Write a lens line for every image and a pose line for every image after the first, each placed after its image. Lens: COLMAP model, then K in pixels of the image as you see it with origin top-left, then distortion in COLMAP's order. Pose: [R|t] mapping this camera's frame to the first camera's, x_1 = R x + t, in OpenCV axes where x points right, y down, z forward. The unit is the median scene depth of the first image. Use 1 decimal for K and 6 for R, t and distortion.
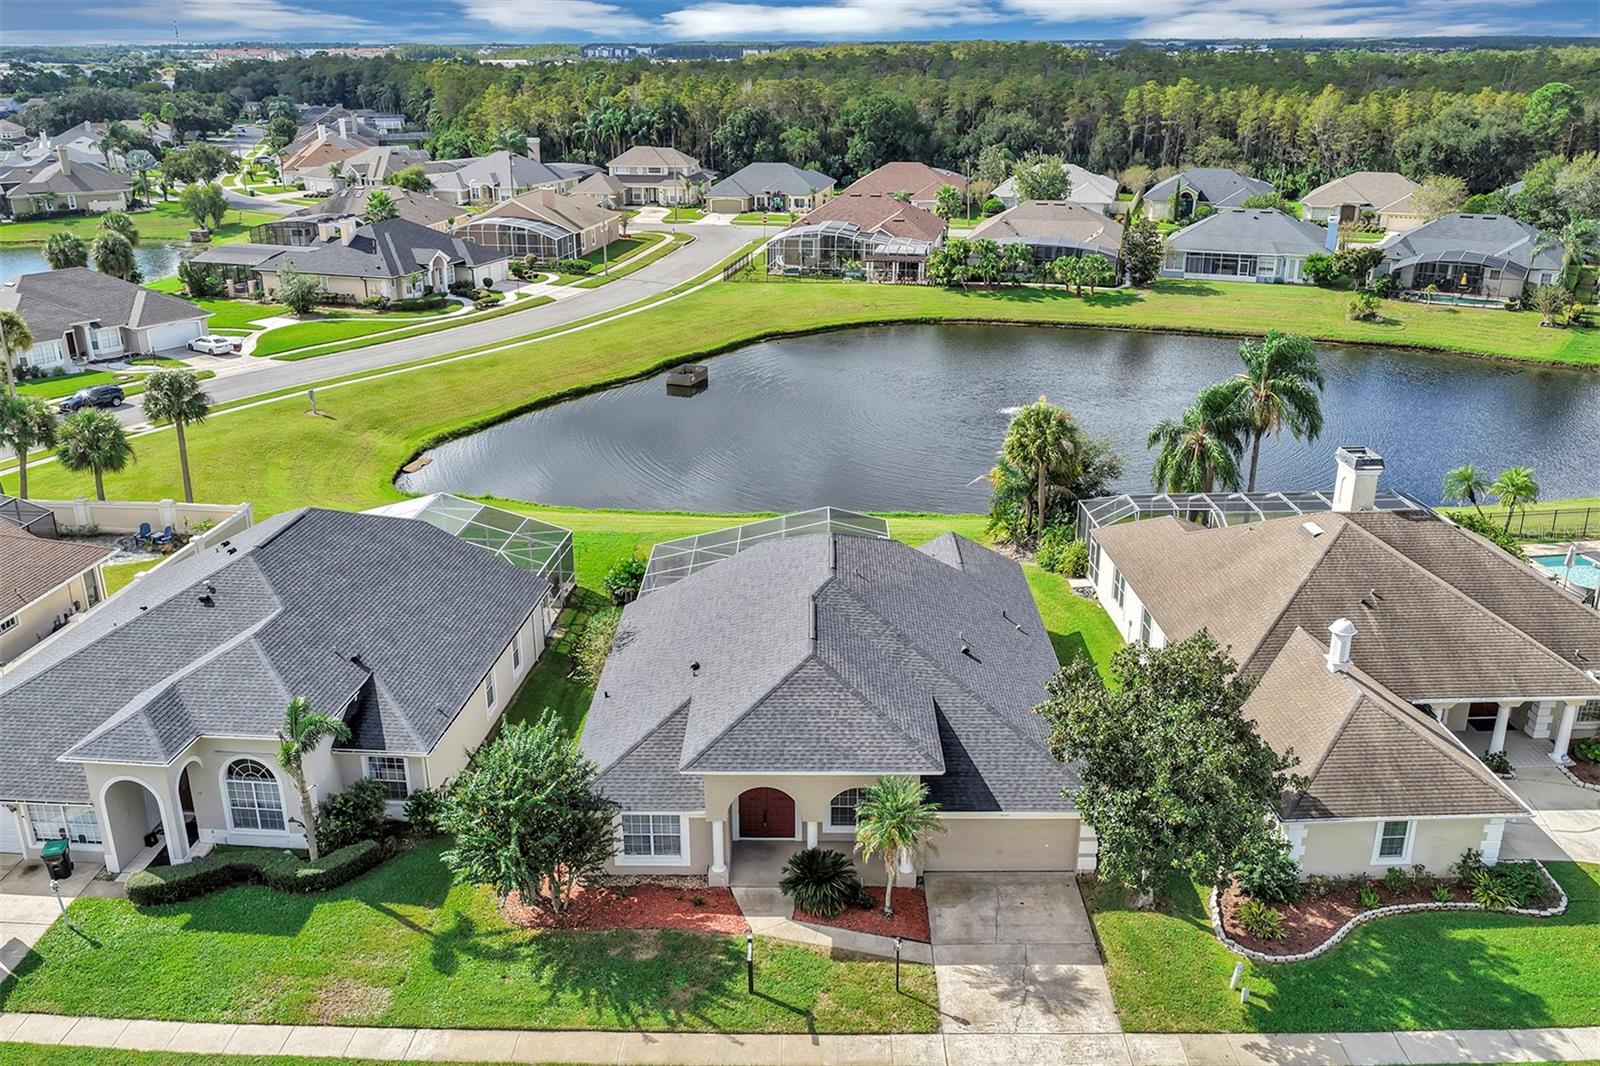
lens RADIAL K [[1338.0, 0, 800.0], [0, 1338.0, 533.0], [0, 0, 1]] dist [-0.006417, 0.025837]
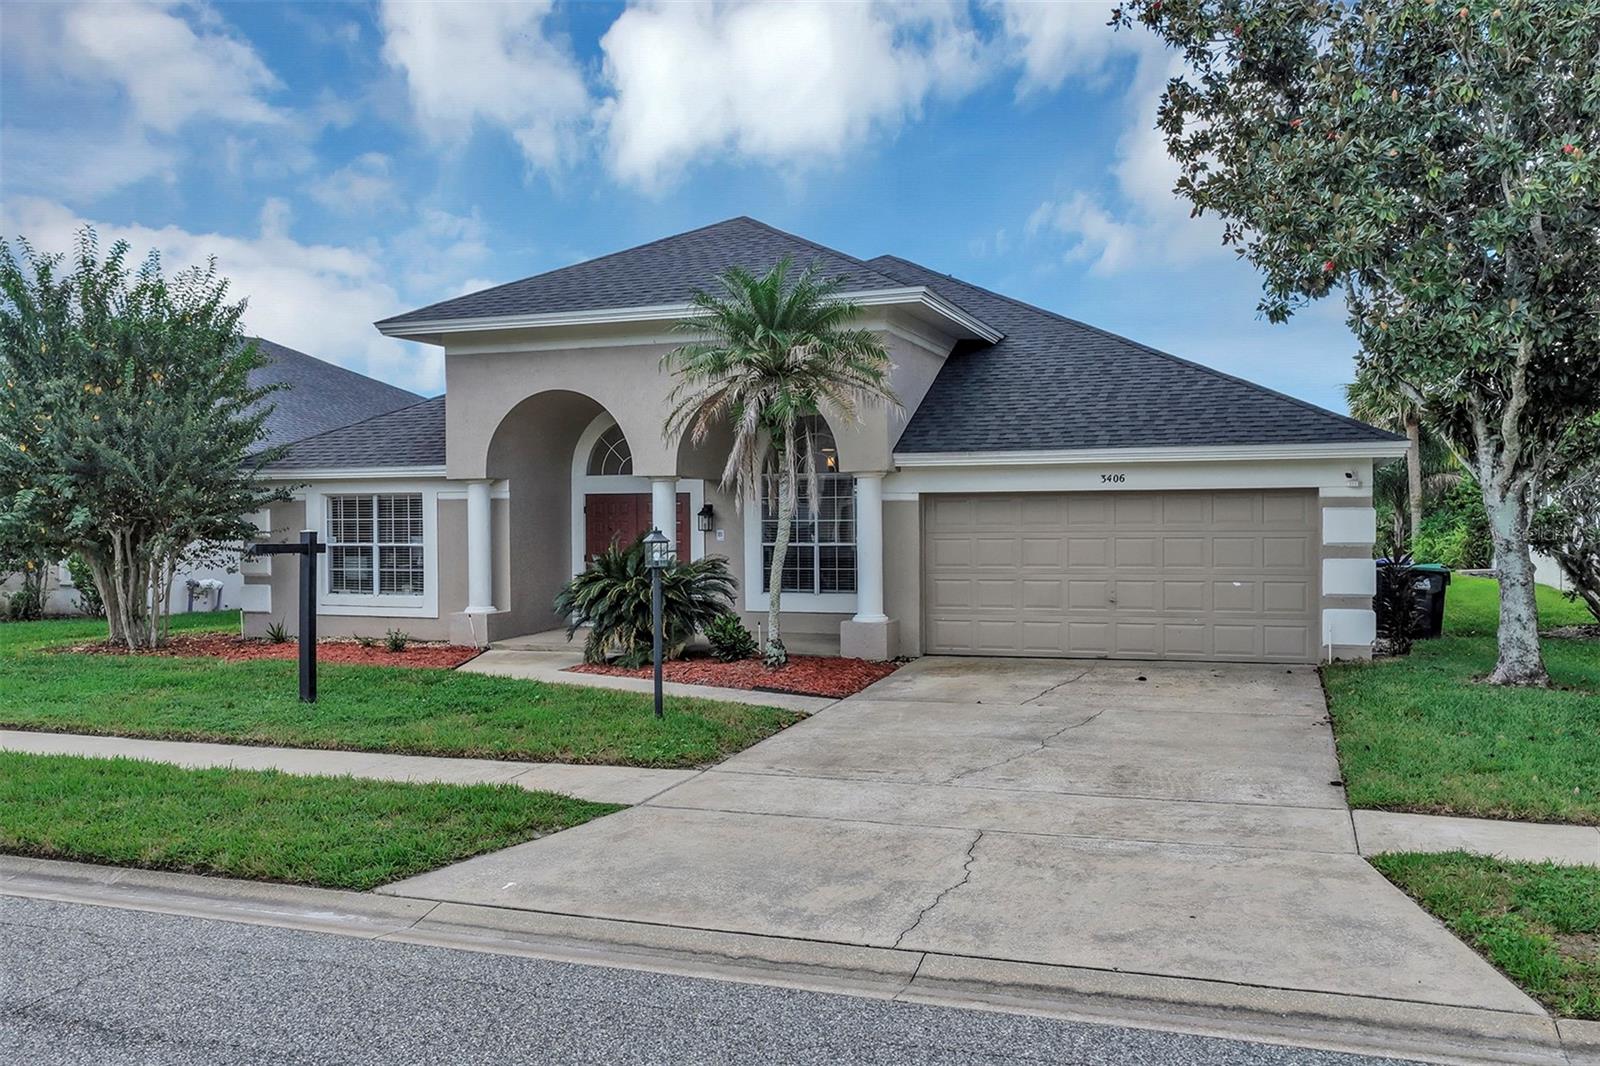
lens RADIAL K [[1338.0, 0, 800.0], [0, 1338.0, 533.0], [0, 0, 1]] dist [-0.006417, 0.025837]
pose [[0.942016, -0.001931, -0.335563, 0.117138], [-0.111501, 0.941366, -0.318429, 0.213702], [0.316503, 0.337381, 0.886566, 0.368554]]
